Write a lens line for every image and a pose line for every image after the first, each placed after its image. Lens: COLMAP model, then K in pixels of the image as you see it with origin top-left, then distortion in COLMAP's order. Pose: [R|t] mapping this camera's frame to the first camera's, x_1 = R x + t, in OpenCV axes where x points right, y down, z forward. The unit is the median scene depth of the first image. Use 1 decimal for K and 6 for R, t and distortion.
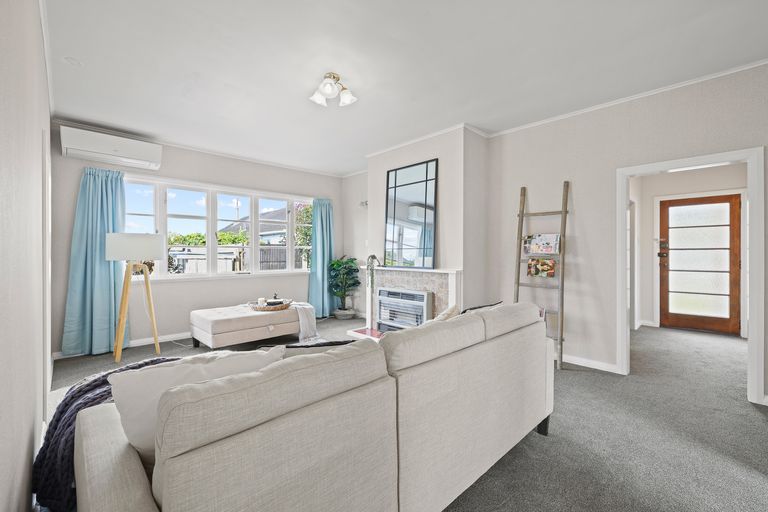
lens RADIAL K [[331.0, 0, 379.3], [0, 331.0, 256.2], [0, 0, 1]] dist [-0.003182, -0.000199]
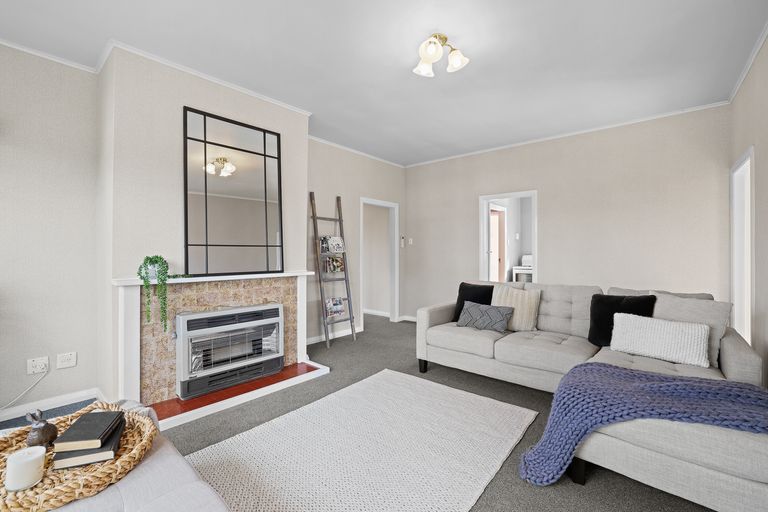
lens RADIAL K [[331.0, 0, 382.0], [0, 331.0, 254.2], [0, 0, 1]] dist [-0.003182, -0.000199]
pose [[-0.078412, -0.006932, 0.996897, -0.628116], [0.009501, 0.999925, 0.007700, -0.009444], [-0.996876, 0.010076, -0.078340, 0.800558]]
